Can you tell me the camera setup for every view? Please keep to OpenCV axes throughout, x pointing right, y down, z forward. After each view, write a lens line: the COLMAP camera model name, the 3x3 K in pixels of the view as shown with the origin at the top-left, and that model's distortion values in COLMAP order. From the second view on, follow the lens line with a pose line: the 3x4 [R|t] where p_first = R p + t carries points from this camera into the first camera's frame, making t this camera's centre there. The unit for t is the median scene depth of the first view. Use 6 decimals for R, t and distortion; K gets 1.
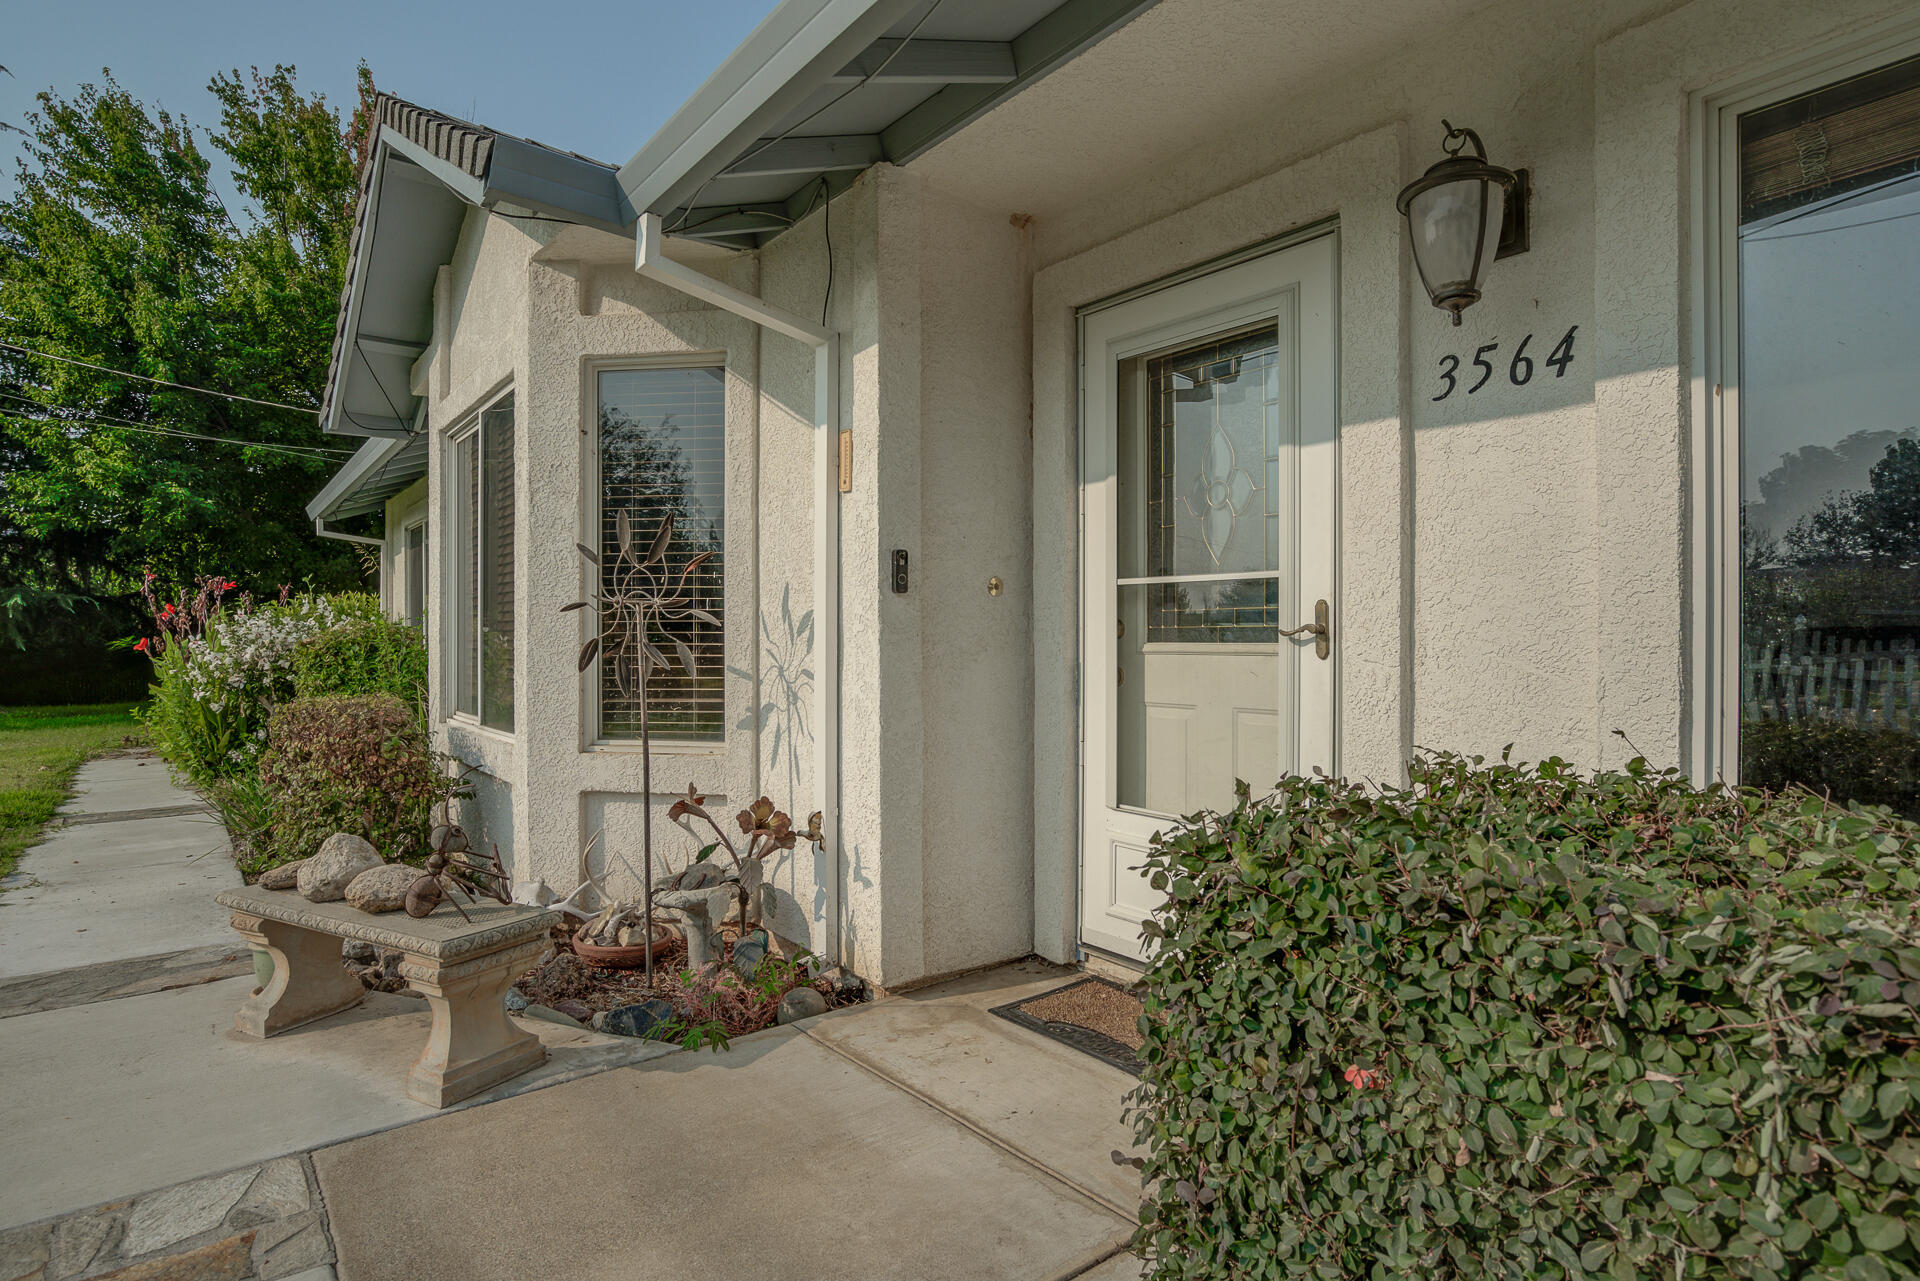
lens RADIAL K [[993.7, 0, 968.8], [0, 993.7, 640.1], [0, 0, 1]] dist [0.000441, -0.000586]
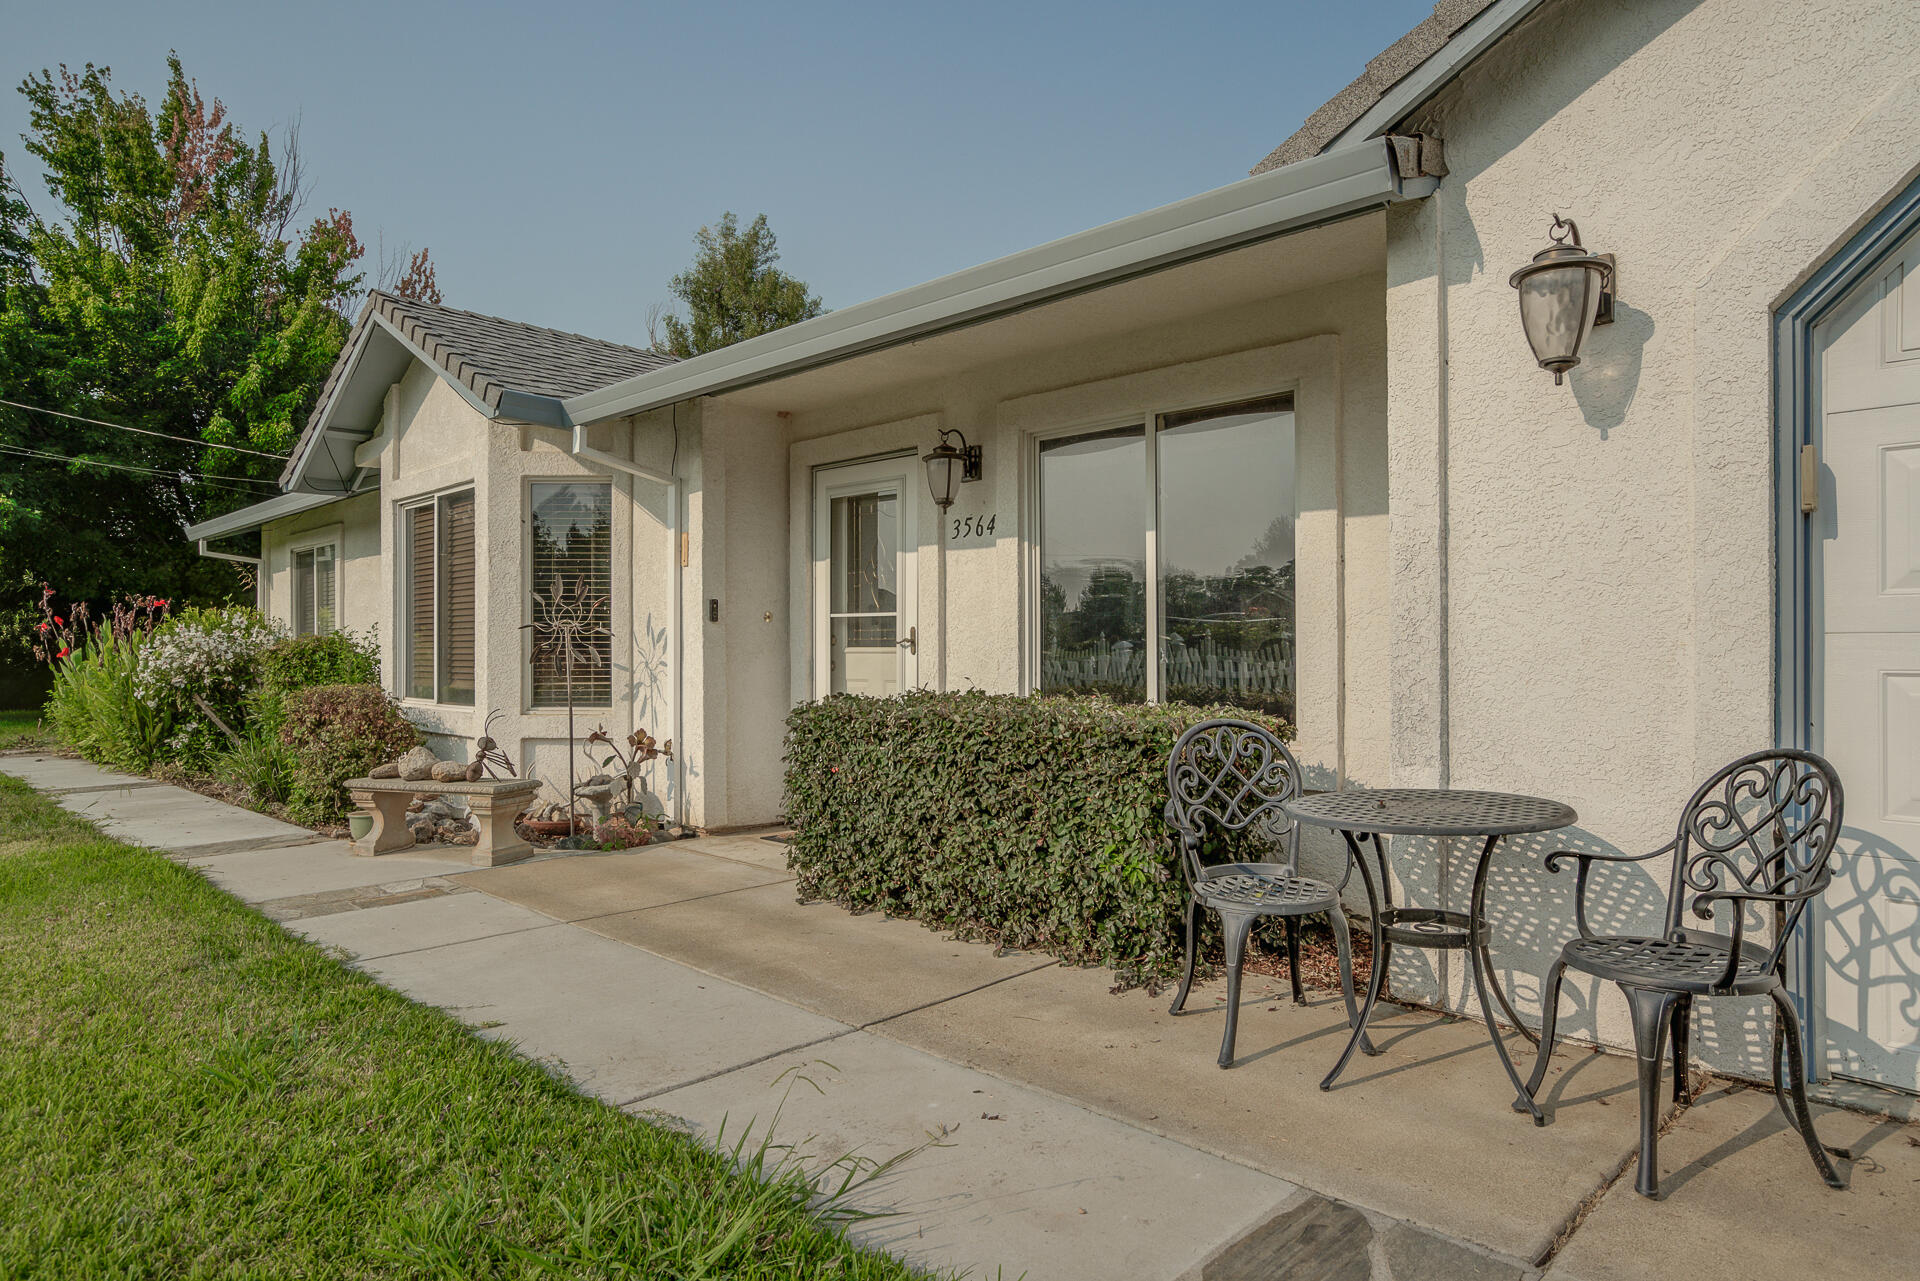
lens RADIAL K [[1188.3, 0, 948.9], [0, 1188.3, 636.1], [0, 0, 1]] dist [0.031141, 0.006573]
pose [[0.995330, -0.001544, 0.096513, 0.141953], [0.002549, 0.999944, -0.010291, 0.004435], [-0.096492, 0.010489, 0.995278, -1.175646]]
